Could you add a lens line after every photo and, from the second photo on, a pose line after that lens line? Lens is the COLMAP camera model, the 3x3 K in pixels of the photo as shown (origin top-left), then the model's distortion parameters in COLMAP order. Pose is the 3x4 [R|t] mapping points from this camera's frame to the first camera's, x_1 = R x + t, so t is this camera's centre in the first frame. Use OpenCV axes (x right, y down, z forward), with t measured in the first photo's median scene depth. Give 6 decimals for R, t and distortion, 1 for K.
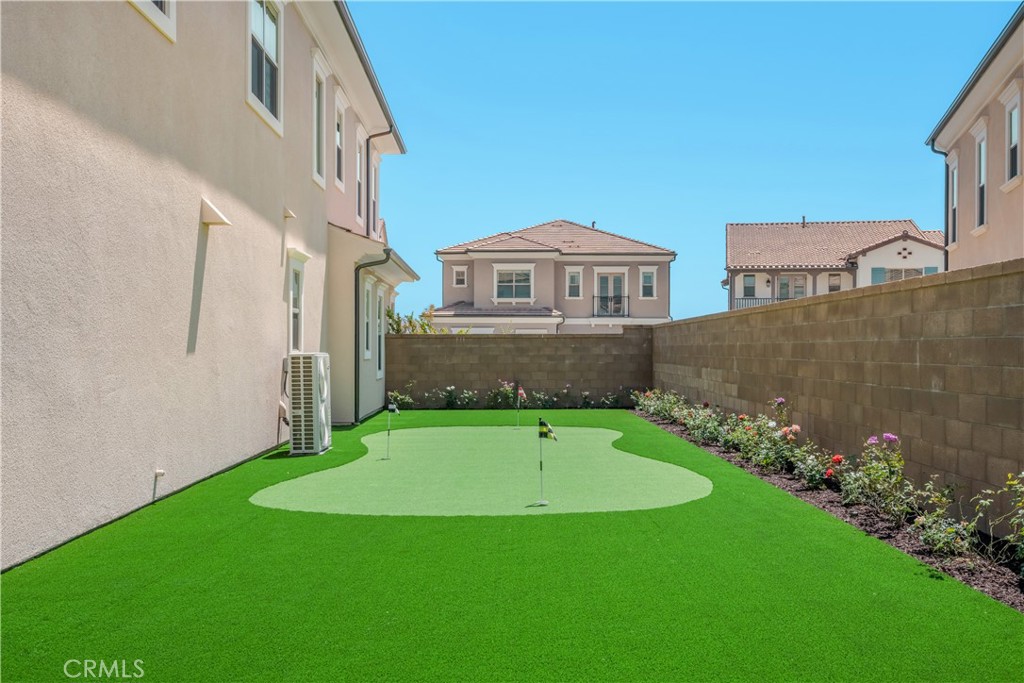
lens RADIAL K [[883.5, 0, 511.7], [0, 883.5, 344.9], [0, 0, 1]] dist [-0.001356, -0.000994]
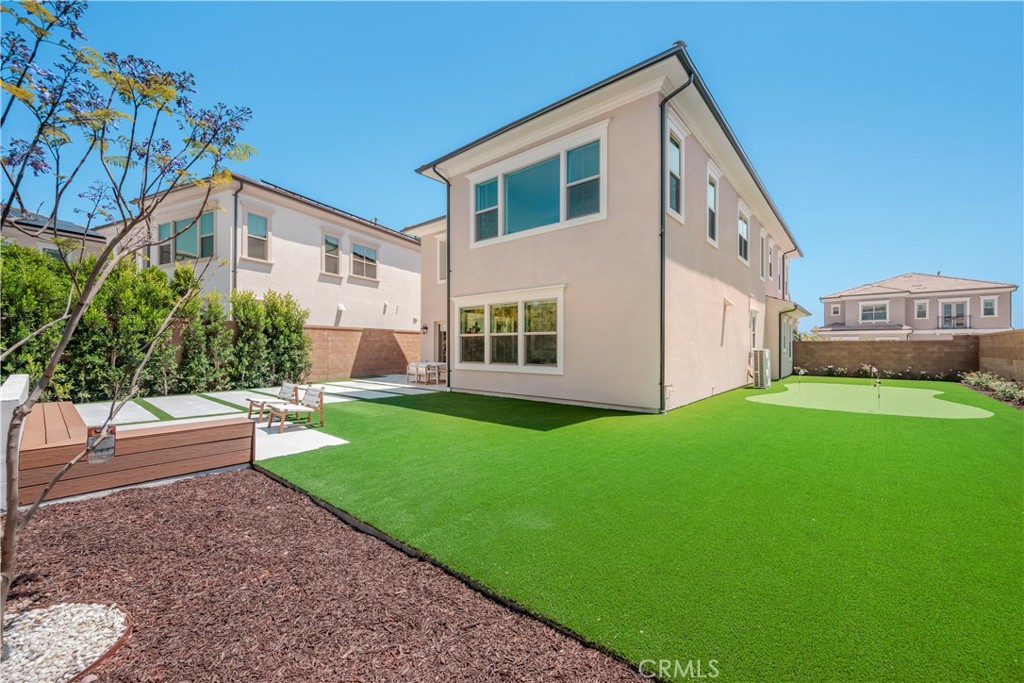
lens RADIAL K [[404.0, 0, 509.4], [0, 404.0, 344.5], [0, 0, 1]] dist [0.001621, 0.000017]
pose [[0.740591, -0.000304, -0.671956, 0.011894], [-0.000383, 1.000000, -0.000875, -0.002530], [0.671956, 0.000905, 0.740591, -0.221535]]
